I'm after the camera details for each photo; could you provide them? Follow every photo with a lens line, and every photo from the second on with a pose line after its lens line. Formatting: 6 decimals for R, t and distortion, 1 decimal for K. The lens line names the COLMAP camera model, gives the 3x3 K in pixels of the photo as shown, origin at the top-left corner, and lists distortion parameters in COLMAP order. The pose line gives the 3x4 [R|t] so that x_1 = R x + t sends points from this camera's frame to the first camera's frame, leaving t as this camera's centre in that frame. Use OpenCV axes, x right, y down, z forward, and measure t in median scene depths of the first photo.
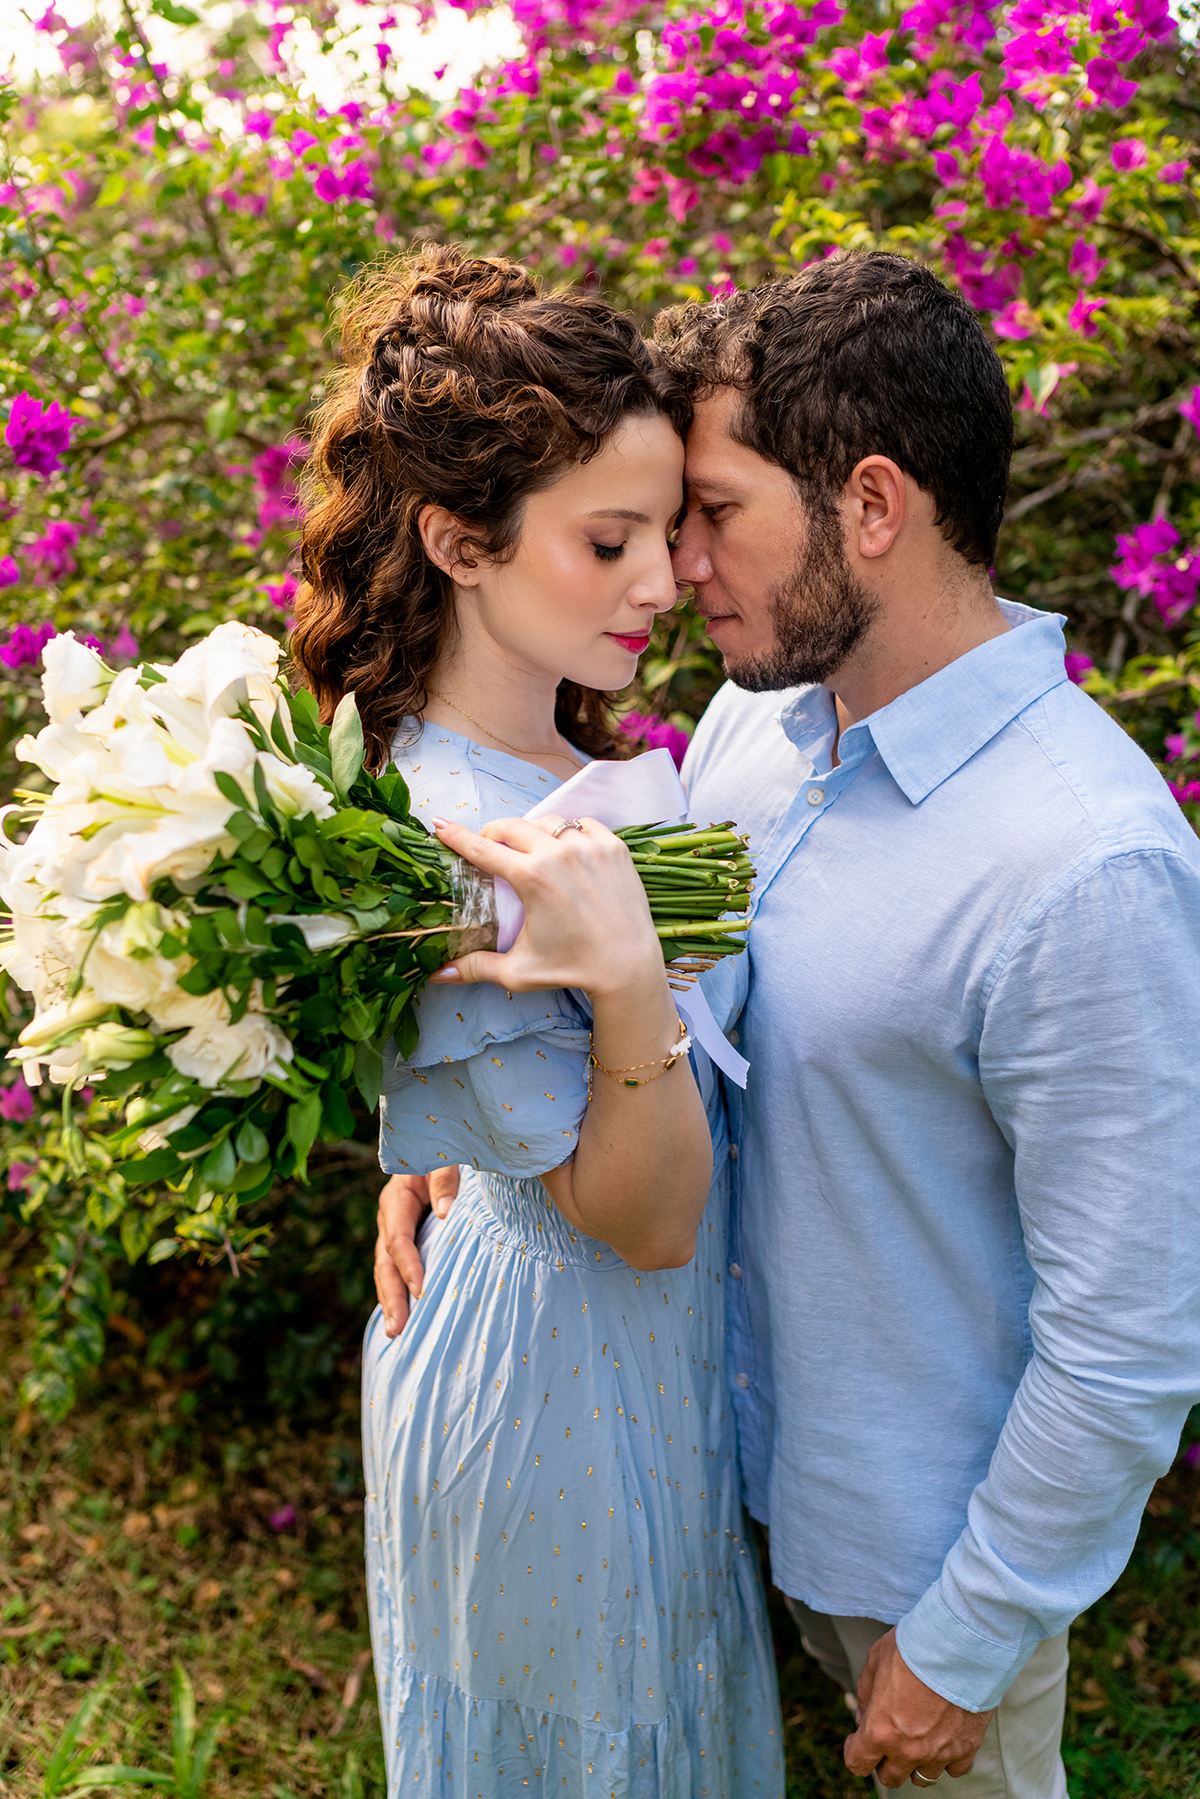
lens RADIAL K [[1817.4, 0, 600.0], [0, 1817.4, 899.5], [0, 0, 1]] dist [-0.009187, 0.014185]
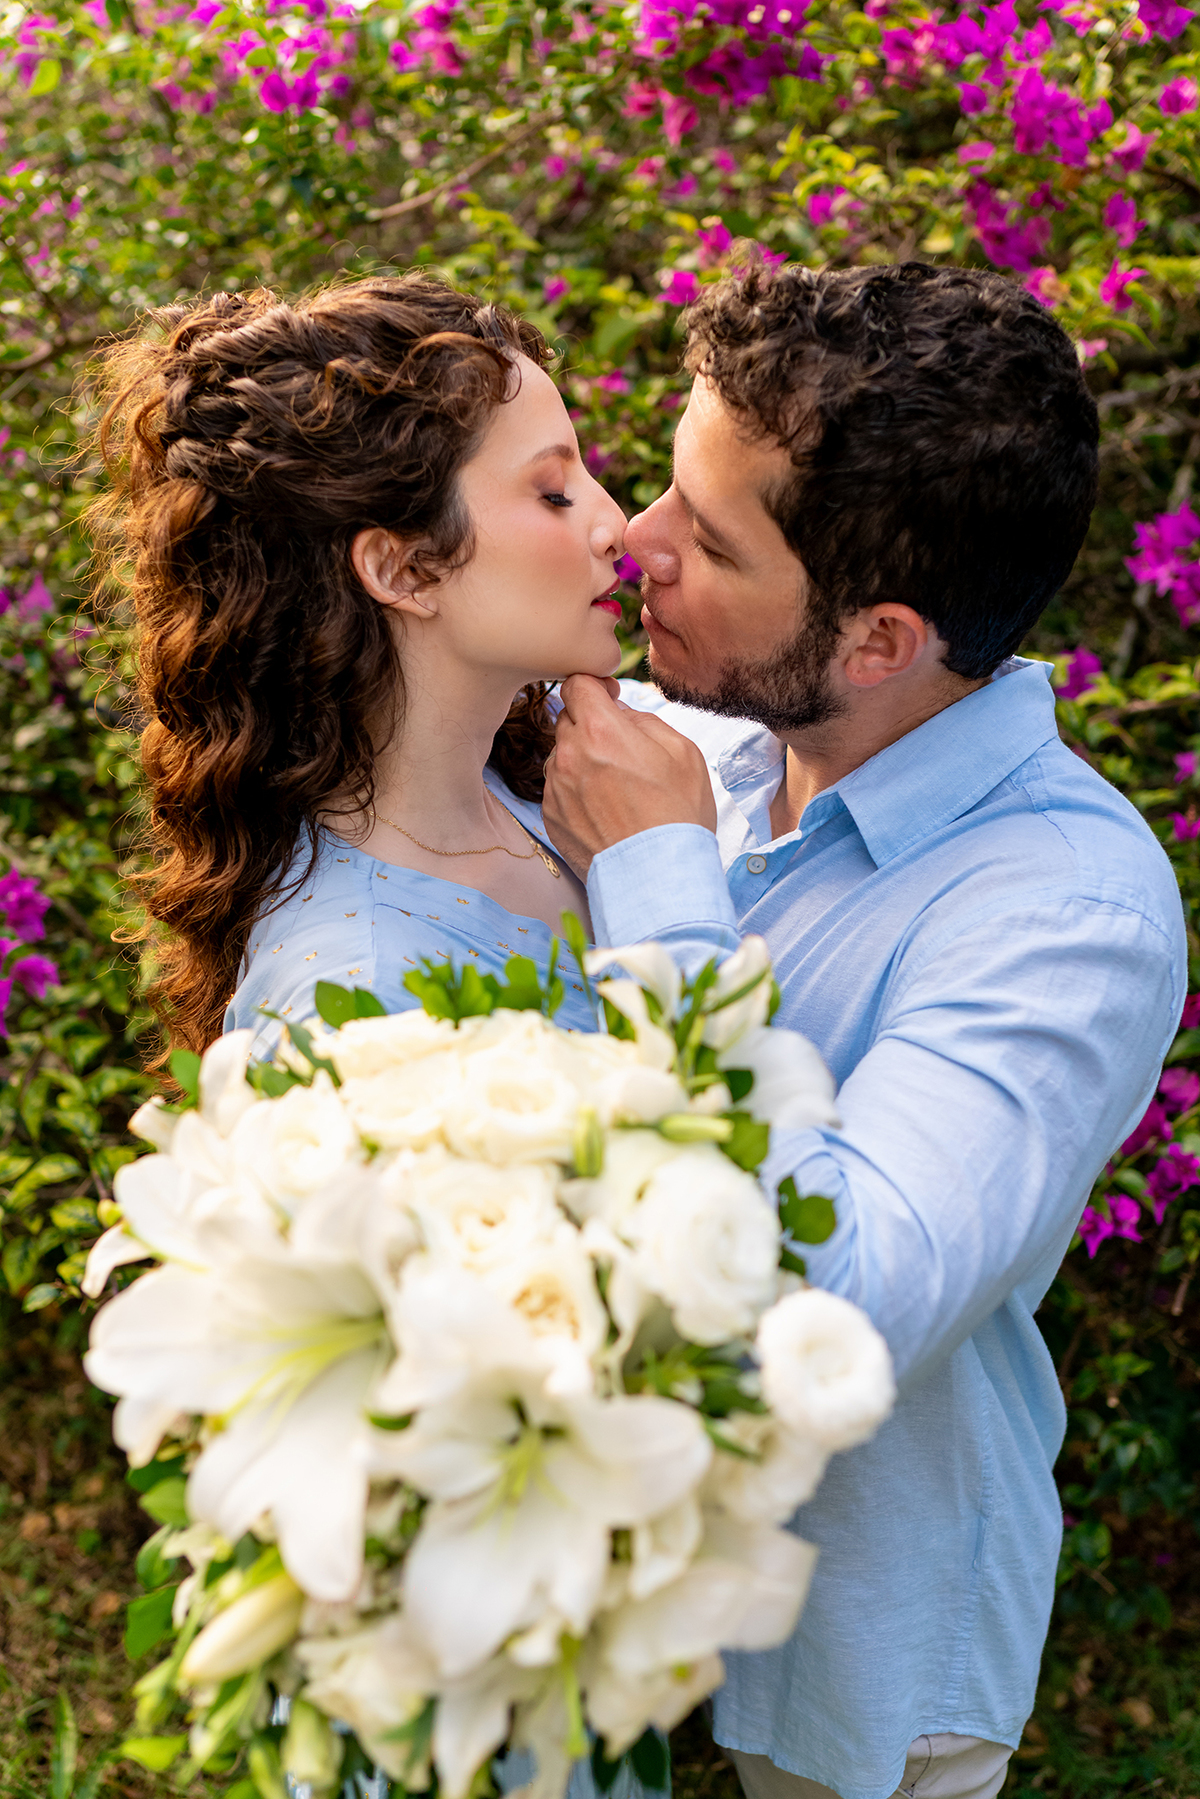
lens RADIAL K [[1817.4, 0, 600.0], [0, 1817.4, 899.5], [0, 0, 1]] dist [-0.009187, 0.014185]
pose [[0.998927, 0.045217, 0.010057, 0.015364], [-0.045756, 0.997019, 0.062125, -0.056817], [-0.007218, -0.062519, 0.998018, 0.081761]]
